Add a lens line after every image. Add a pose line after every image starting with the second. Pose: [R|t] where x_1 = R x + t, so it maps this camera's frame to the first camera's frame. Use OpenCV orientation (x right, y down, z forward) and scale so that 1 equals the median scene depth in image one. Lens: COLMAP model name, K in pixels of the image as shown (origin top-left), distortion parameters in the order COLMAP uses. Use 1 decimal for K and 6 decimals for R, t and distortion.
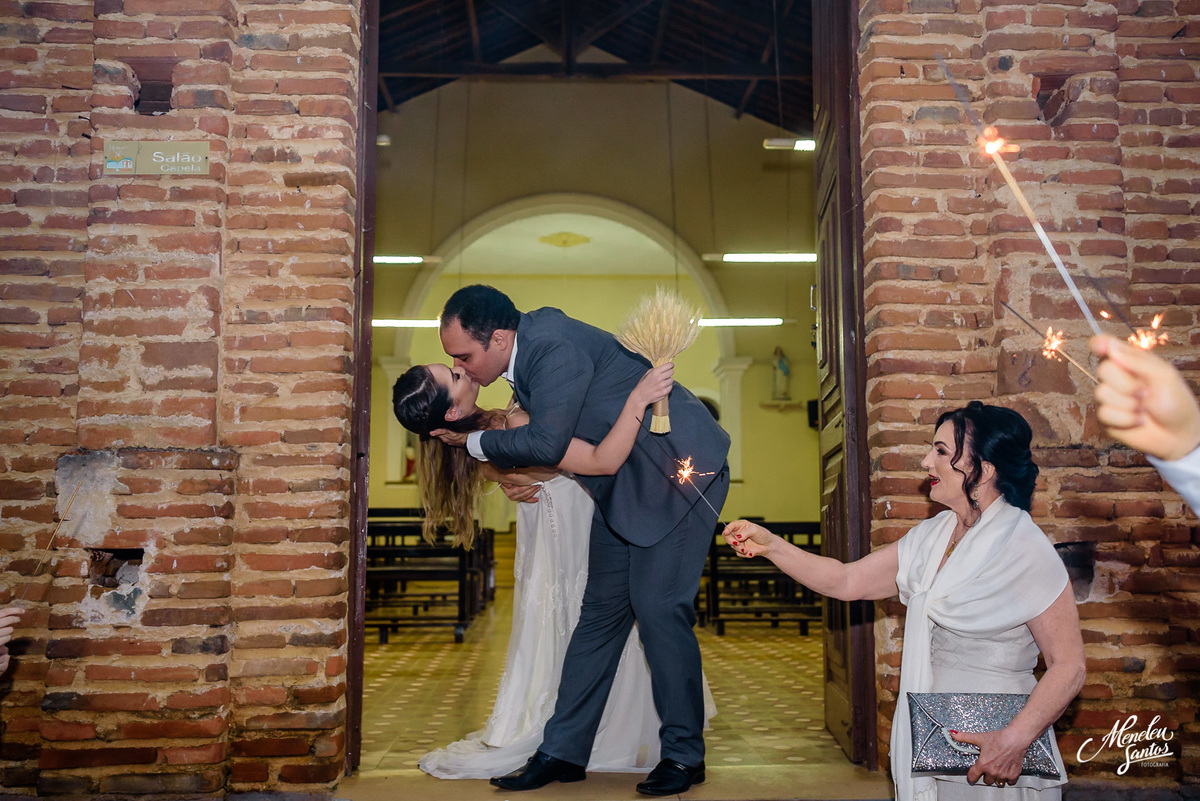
lens RADIAL K [[1231.7, 0, 592.7], [0, 1231.7, 409.2], [0, 0, 1]] dist [0.040028, 0.000000]
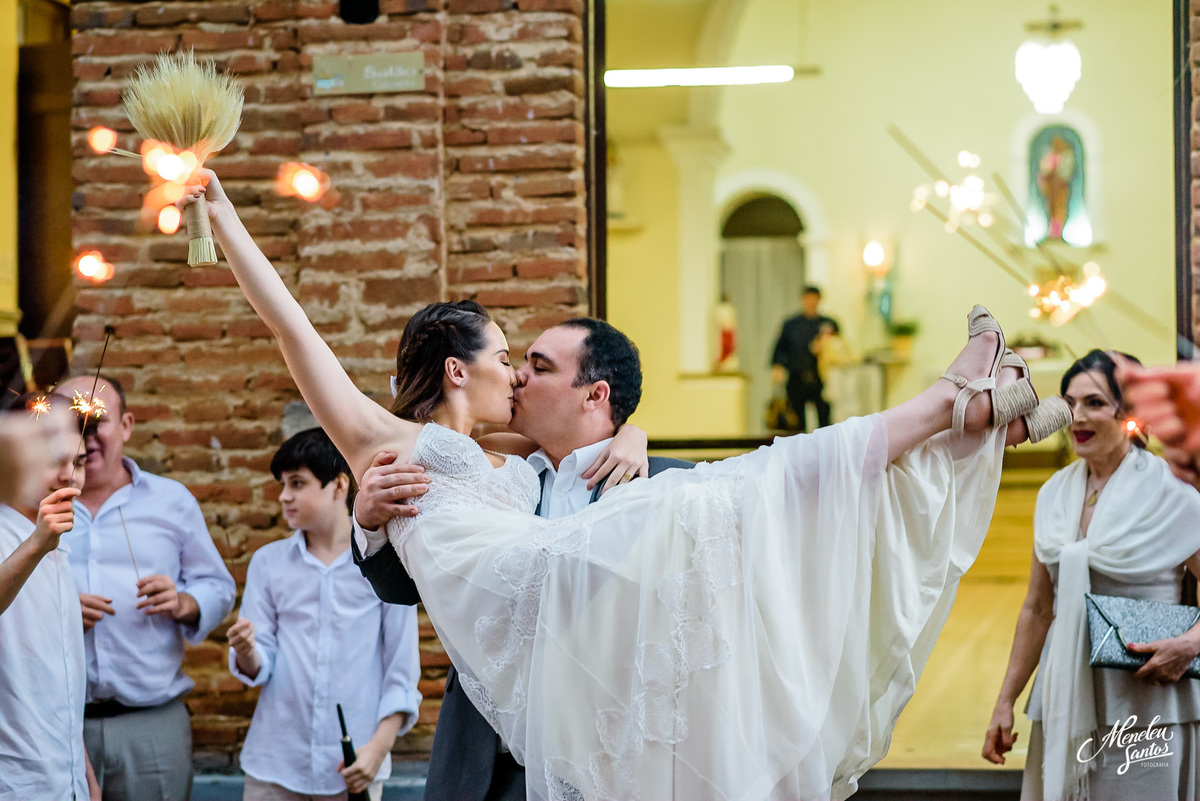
lens RADIAL K [[3237.1, 0, 598.9], [0, 3237.1, 395.9], [0, 0, 1]] dist [0.319592, 0.000000]
pose [[0.979335, -0.016553, -0.201564, 0.287824], [0.032052, 0.996752, 0.073876, -0.136420], [0.199687, -0.078810, 0.976685, -1.300750]]
